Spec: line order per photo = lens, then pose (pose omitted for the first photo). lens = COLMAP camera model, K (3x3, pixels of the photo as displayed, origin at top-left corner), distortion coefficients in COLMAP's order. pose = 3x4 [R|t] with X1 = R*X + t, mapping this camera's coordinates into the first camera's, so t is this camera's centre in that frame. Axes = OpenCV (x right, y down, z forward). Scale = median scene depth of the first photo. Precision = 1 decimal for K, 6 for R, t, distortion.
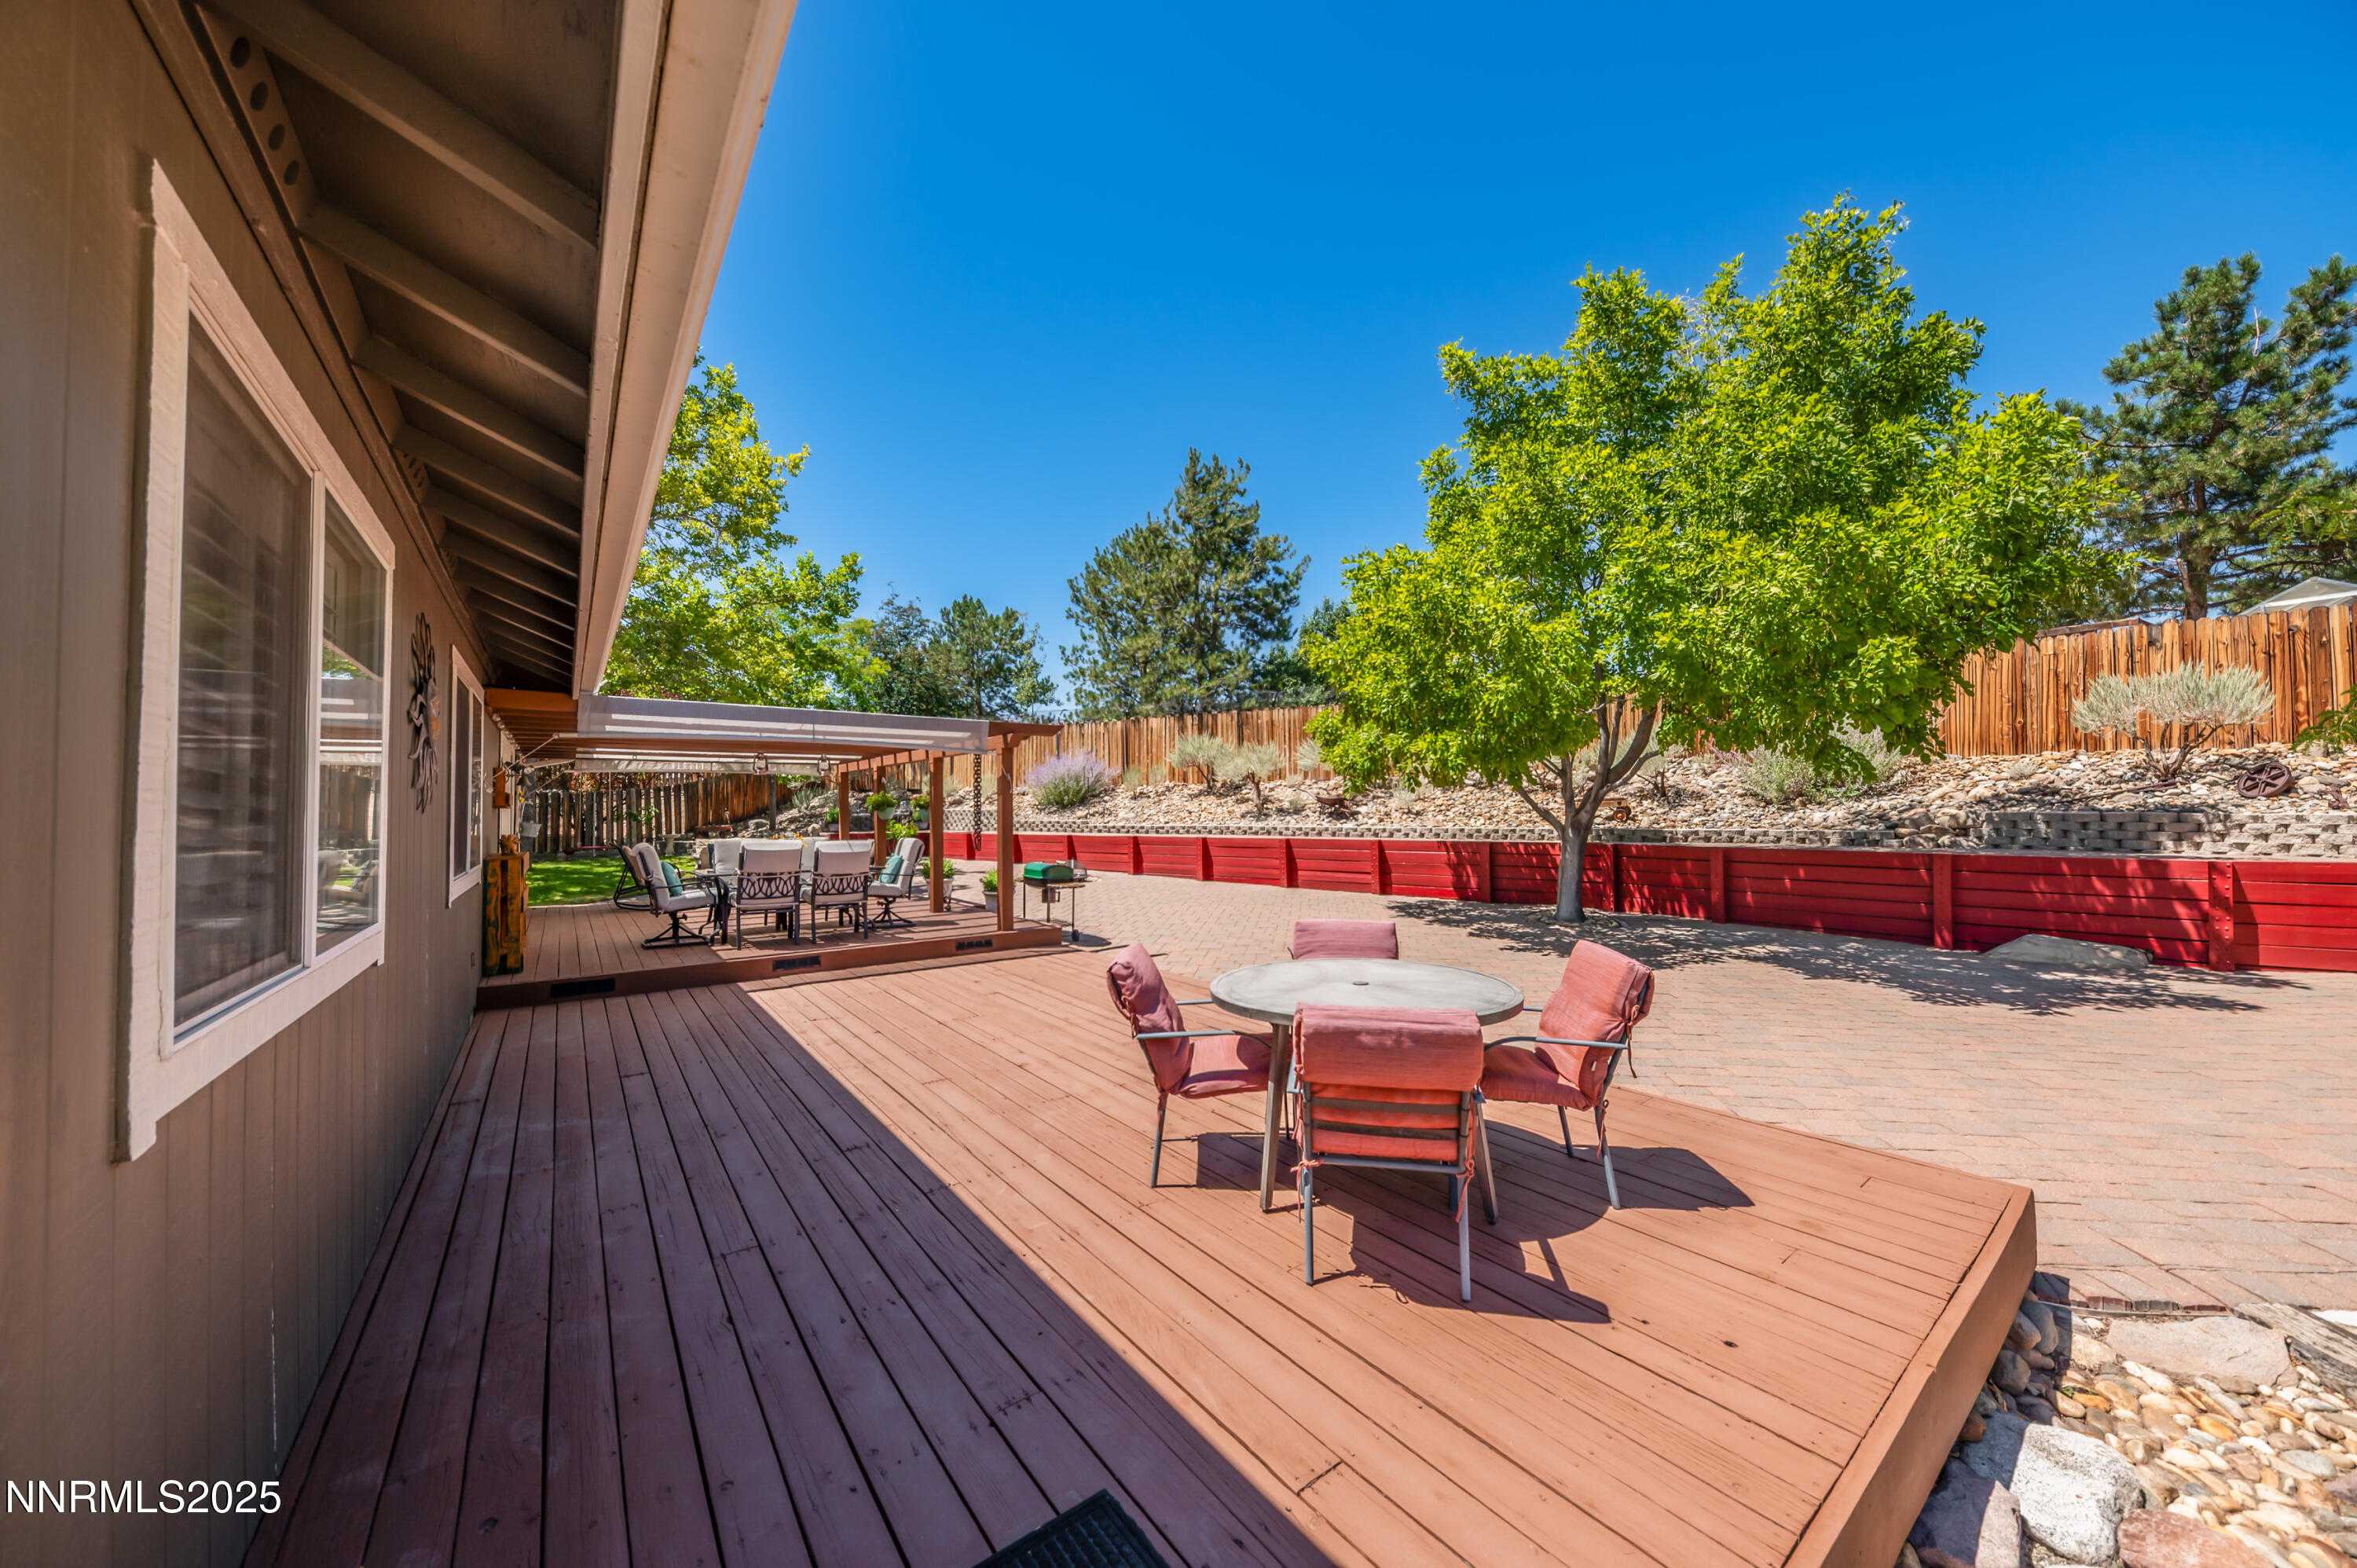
lens RADIAL K [[820.5, 0, 1178.5], [0, 820.5, 784.0], [0, 0, 1]] dist [0.009549, -0.004798]
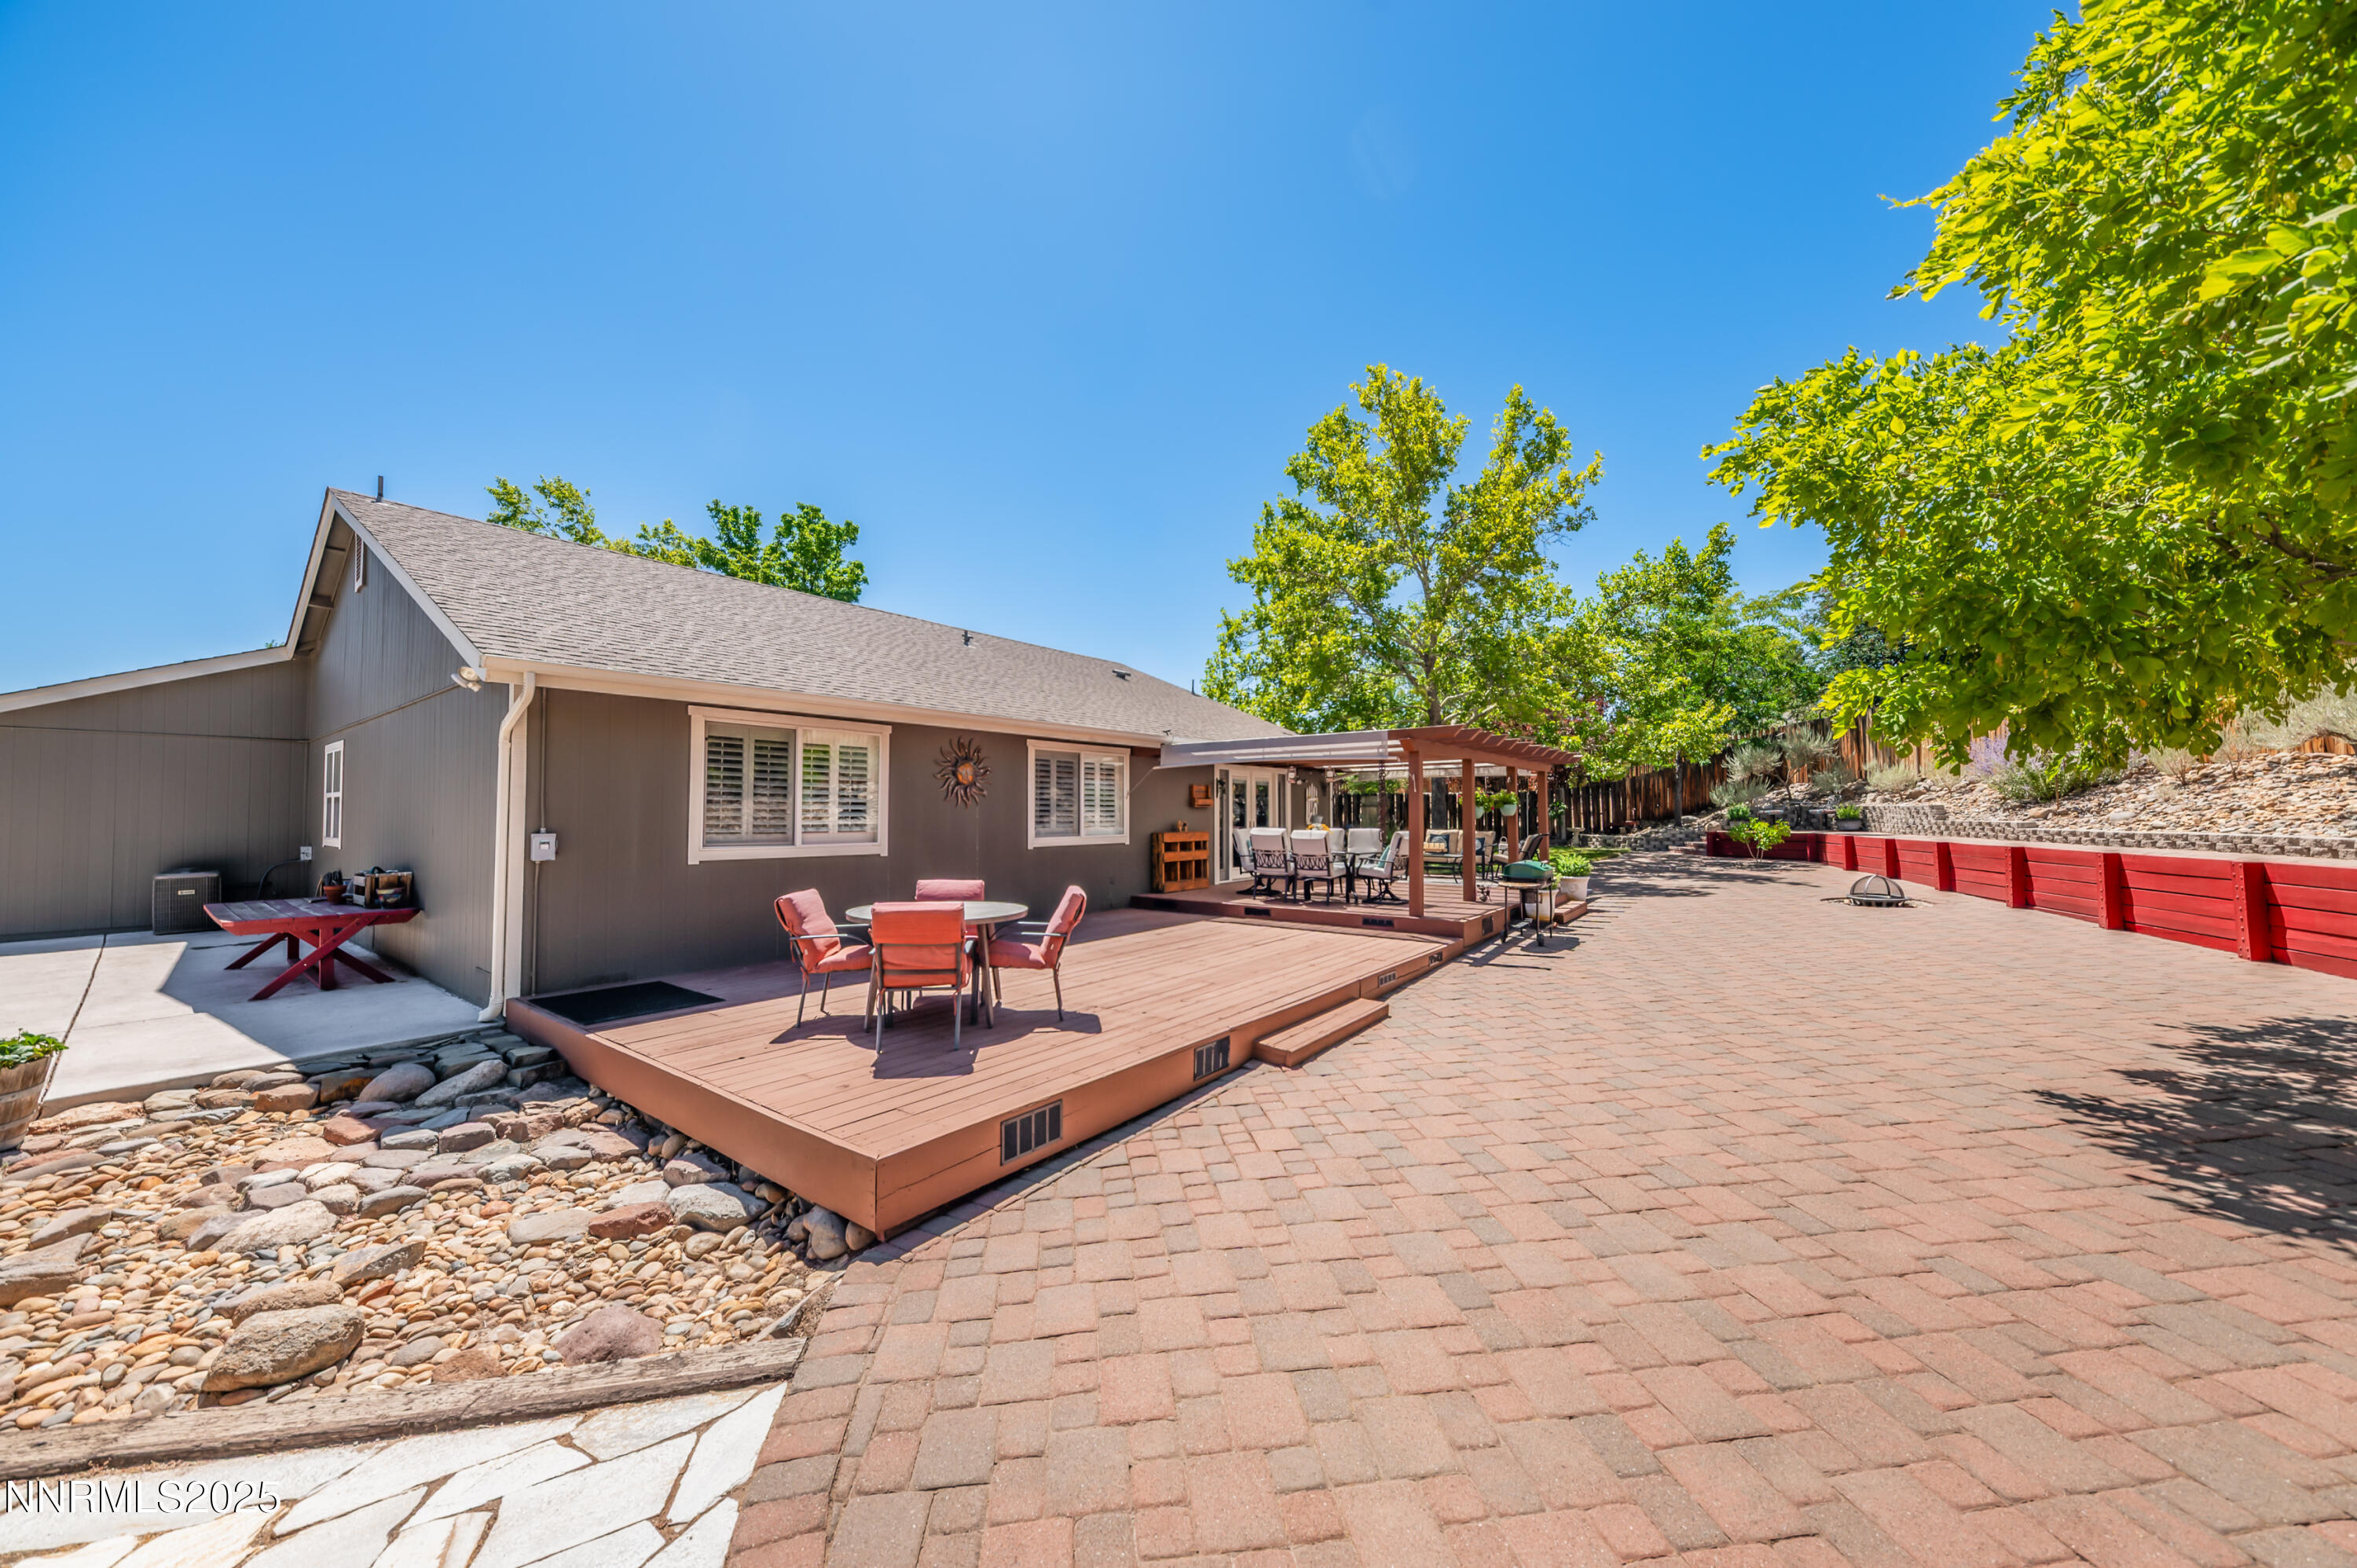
lens RADIAL K [[820.5, 0, 1178.5], [0, 820.5, 784.0], [0, 0, 1]] dist [0.009549, -0.004798]
pose [[0.276063, -0.025701, -0.960796, 0.336517], [0.031424, 0.999349, -0.017703, 0.004201], [0.960626, -0.025305, 0.276691, 0.173411]]
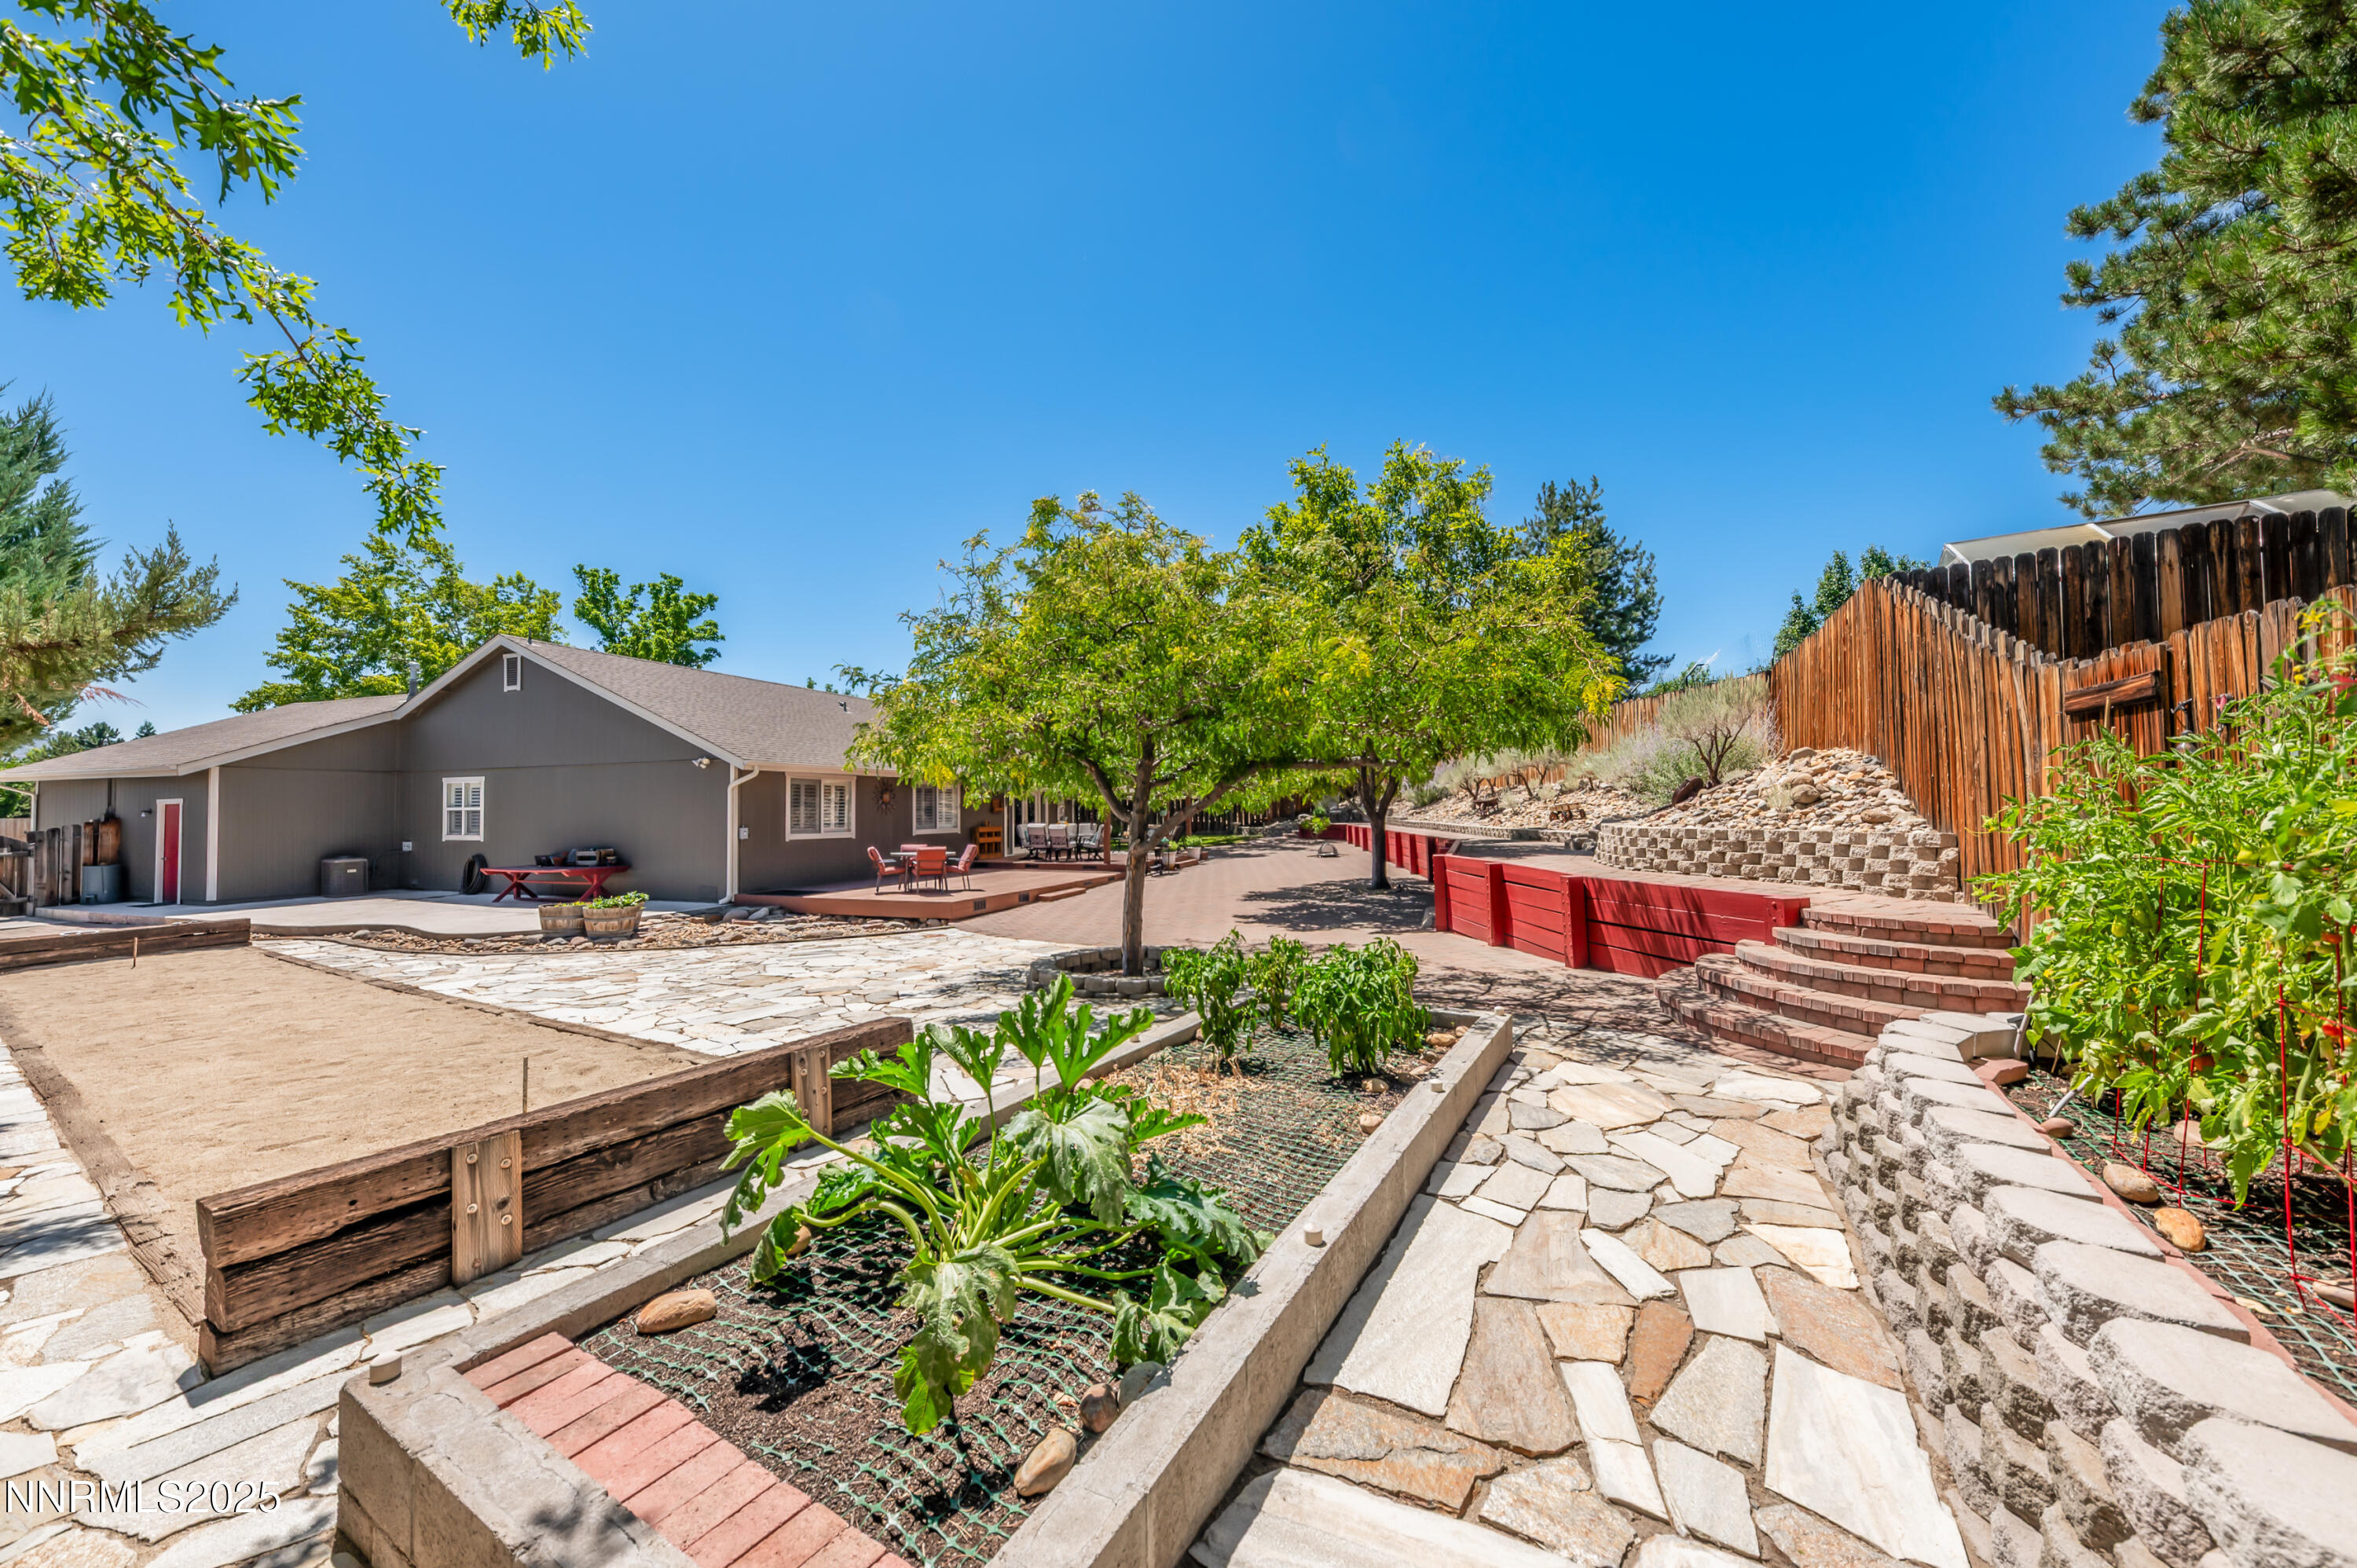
lens RADIAL K [[820.5, 0, 1178.5], [0, 820.5, 784.0], [0, 0, 1]] dist [0.009549, -0.004798]
pose [[0.544782, -0.020218, -0.838334, 0.856171], [0.029095, 0.999563, -0.005200, -0.016229], [0.838073, -0.021559, 0.545132, -0.060076]]
